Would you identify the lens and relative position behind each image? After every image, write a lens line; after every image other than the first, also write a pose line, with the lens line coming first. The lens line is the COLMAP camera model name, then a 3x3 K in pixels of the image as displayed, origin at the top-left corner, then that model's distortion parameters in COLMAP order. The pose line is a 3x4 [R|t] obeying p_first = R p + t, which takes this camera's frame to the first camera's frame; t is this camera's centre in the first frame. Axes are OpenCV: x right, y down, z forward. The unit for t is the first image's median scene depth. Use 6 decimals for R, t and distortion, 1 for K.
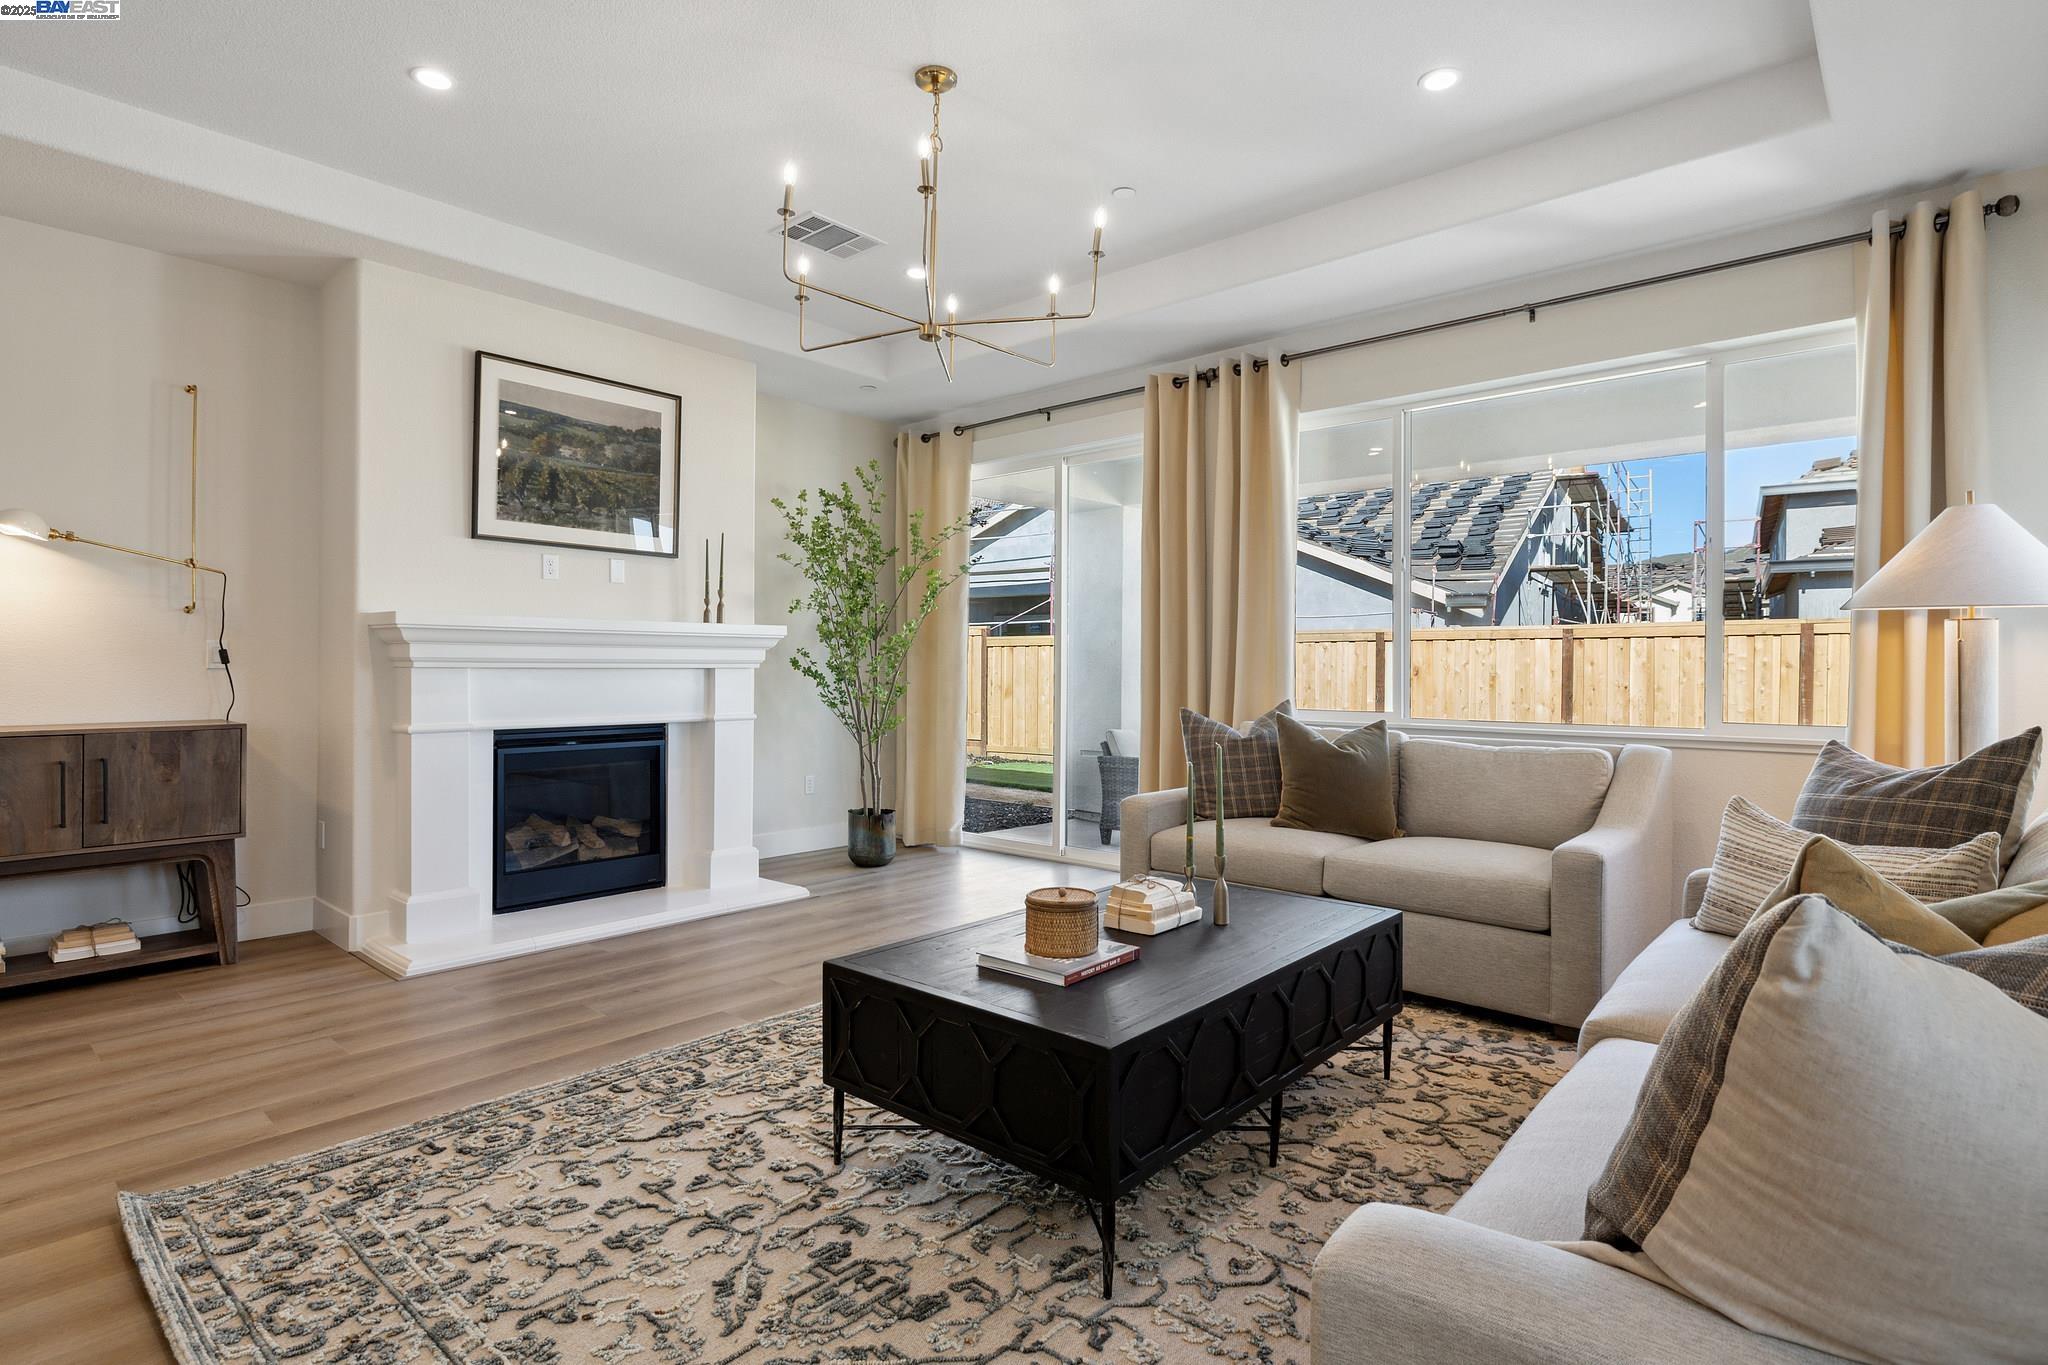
lens RADIAL K [[1011.6, 0, 1023.4], [0, 1011.6, 663.0], [0, 0, 1]] dist [-0.001064, -0.000669]
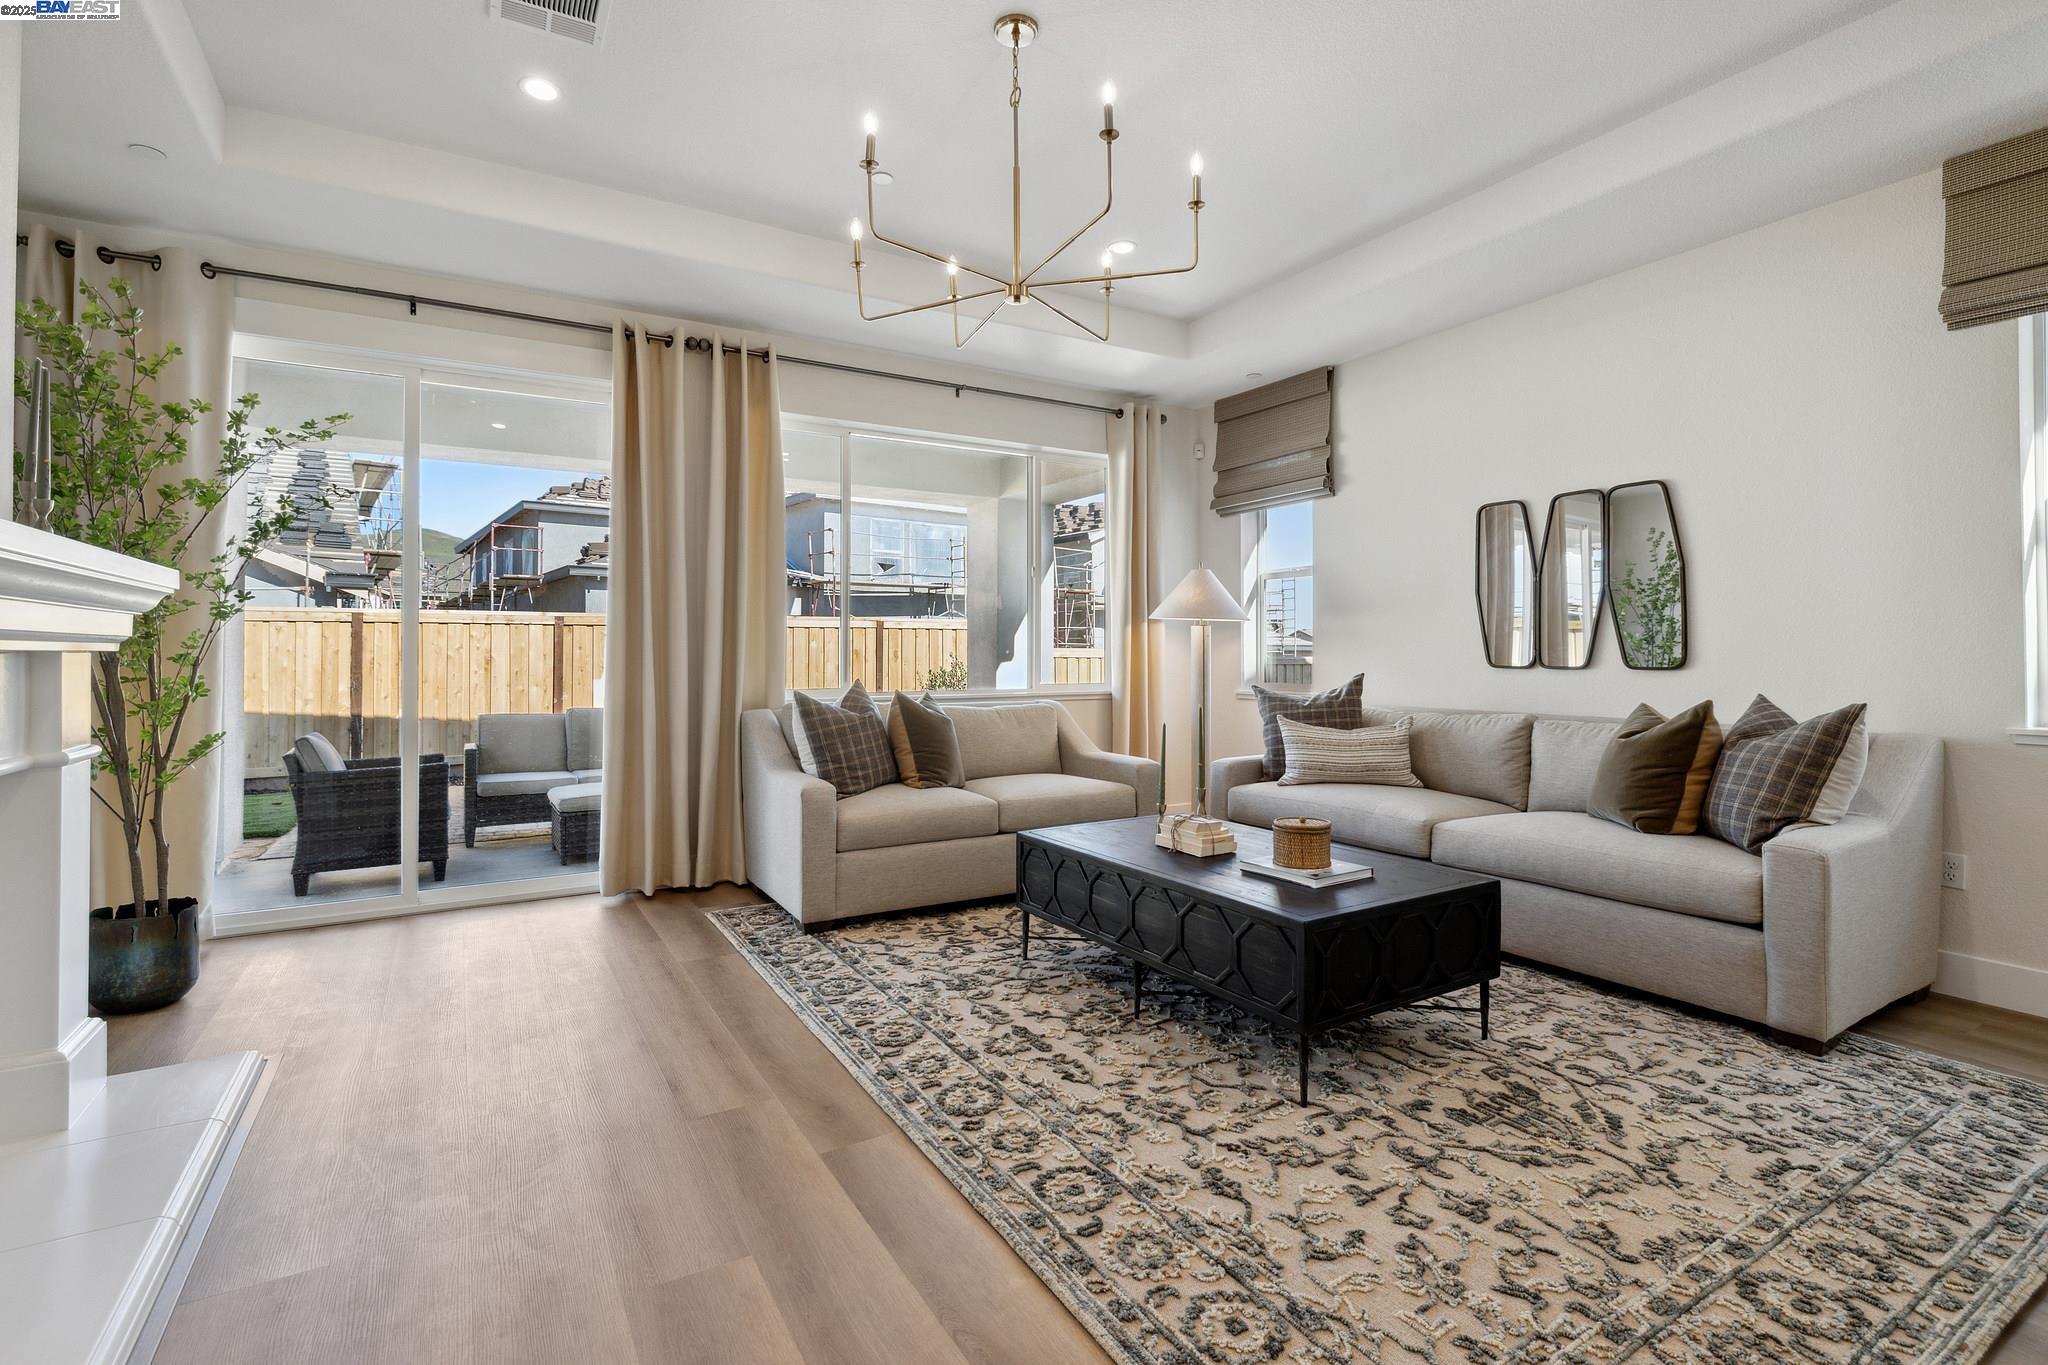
lens RADIAL K [[933.3, 0, 1004.4], [0, 933.3, 638.8], [0, 0, 1]] dist [-0.002028, 0.000037]
pose [[0.320581, 0.009348, 0.947175, -1.088834], [0.000596, 0.999949, -0.010071, 0.005459], [-0.947221, 0.003793, 0.320559, 0.866505]]
